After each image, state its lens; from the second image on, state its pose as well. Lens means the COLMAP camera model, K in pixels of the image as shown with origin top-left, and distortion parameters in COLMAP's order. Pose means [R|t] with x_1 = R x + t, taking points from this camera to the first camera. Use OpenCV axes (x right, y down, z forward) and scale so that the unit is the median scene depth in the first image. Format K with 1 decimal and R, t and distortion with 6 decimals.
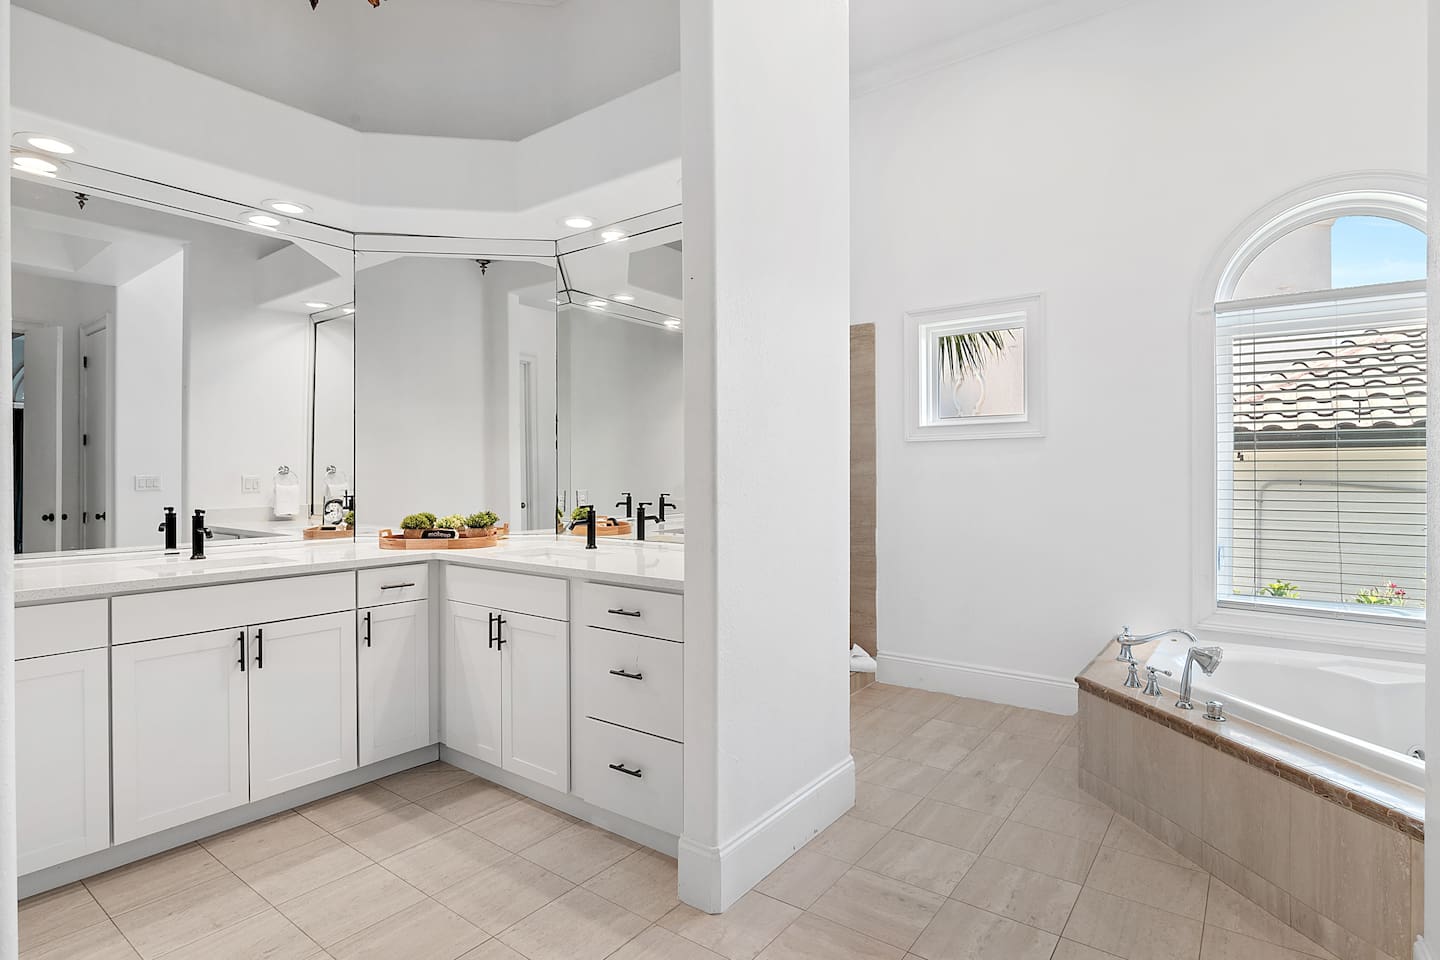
lens RADIAL K [[730.4, 0, 726.1], [0, 730.4, 477.8], [0, 0, 1]] dist [0.000460, -0.000132]
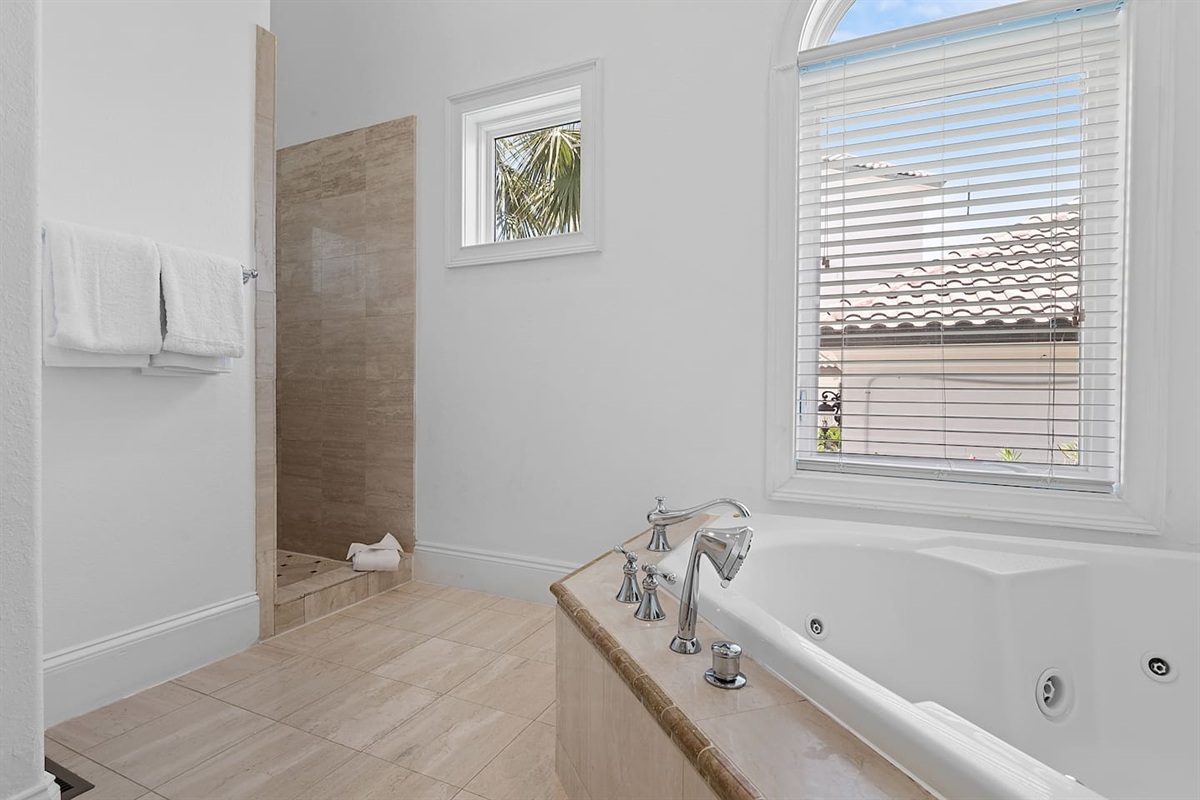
lens RADIAL K [[591.0, 0, 600.0], [0, 591.0, 400.0], [0, 0, 1]] dist [-0.002161, -0.000090]
pose [[0.980087, 0.007559, 0.198424, 0.393572], [-0.009892, 0.999893, 0.010768, 0.112244], [-0.198321, -0.012516, 0.980057, 0.497486]]
